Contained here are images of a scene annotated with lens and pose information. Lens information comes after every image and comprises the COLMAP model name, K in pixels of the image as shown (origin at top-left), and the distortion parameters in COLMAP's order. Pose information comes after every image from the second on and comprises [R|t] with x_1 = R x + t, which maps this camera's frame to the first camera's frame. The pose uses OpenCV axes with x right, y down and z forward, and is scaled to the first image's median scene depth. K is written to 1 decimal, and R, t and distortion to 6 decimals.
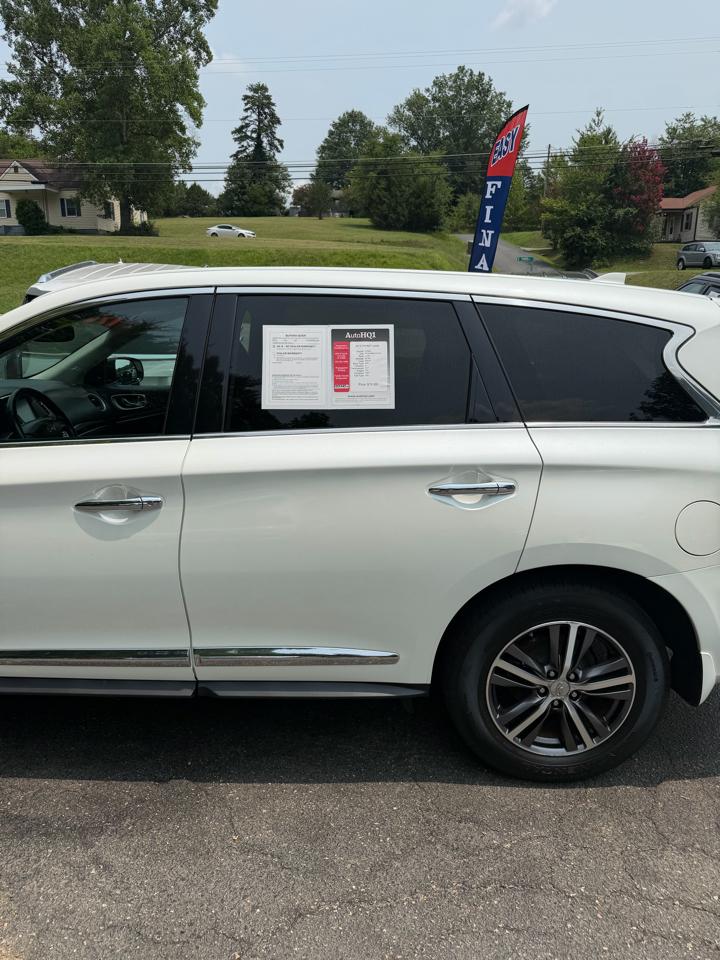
lens RADIAL K [[665.4, 0, 354.2], [0, 665.4, 481.0], [0, 0, 1]] dist [0.025004, -0.030306]
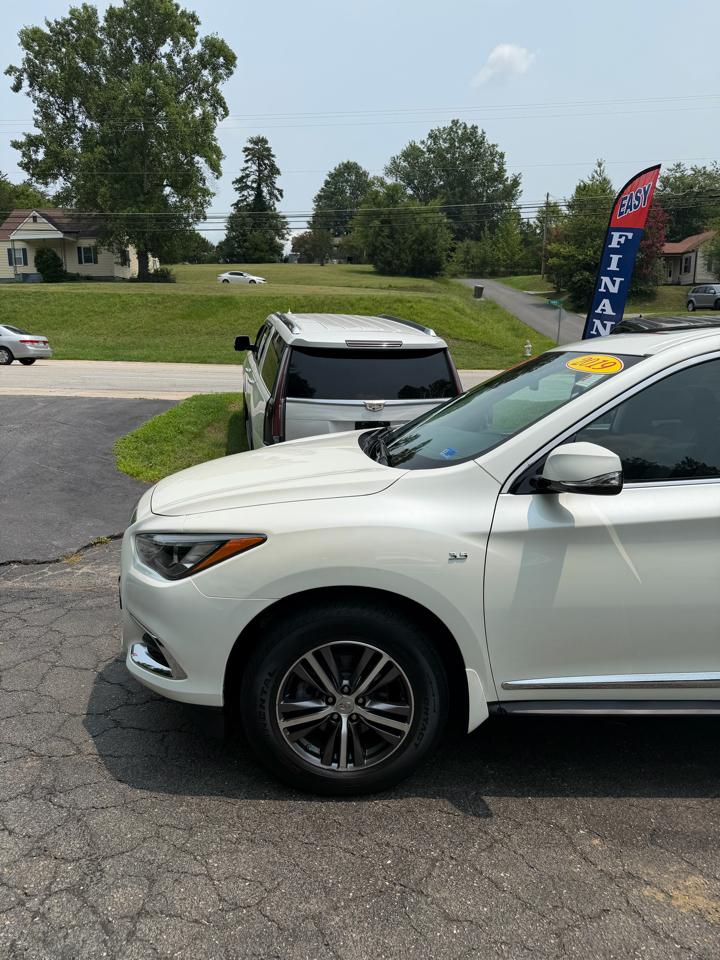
lens RADIAL K [[665.4, 0, 368.8], [0, 665.4, 483.3], [0, 0, 1]] dist [0.025004, -0.030306]
pose [[0.999630, -0.013885, 0.023393, -0.965560], [0.015198, 0.998265, -0.056889, 0.026575], [-0.022562, 0.057223, 0.998106, -0.146061]]
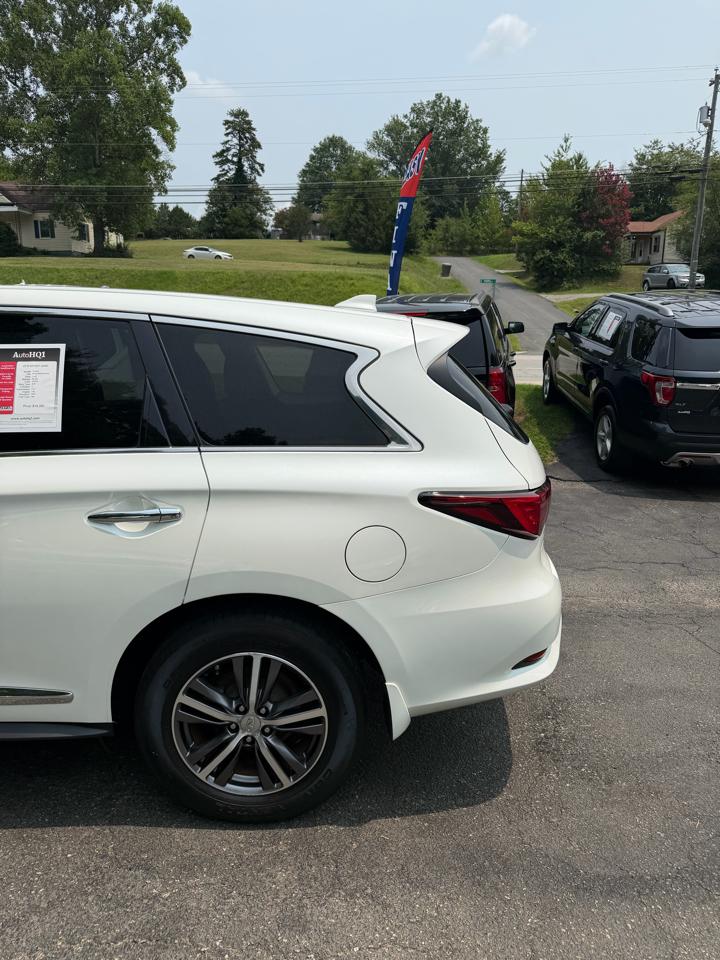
lens RADIAL K [[665.4, 0, 354.5], [0, 665.4, 481.3], [0, 0, 1]] dist [0.025004, -0.030306]
pose [[0.999662, -0.006777, 0.025100, 0.435056], [0.007503, 0.999553, -0.028933, -0.006618], [-0.024893, 0.029112, 0.999266, 0.033872]]
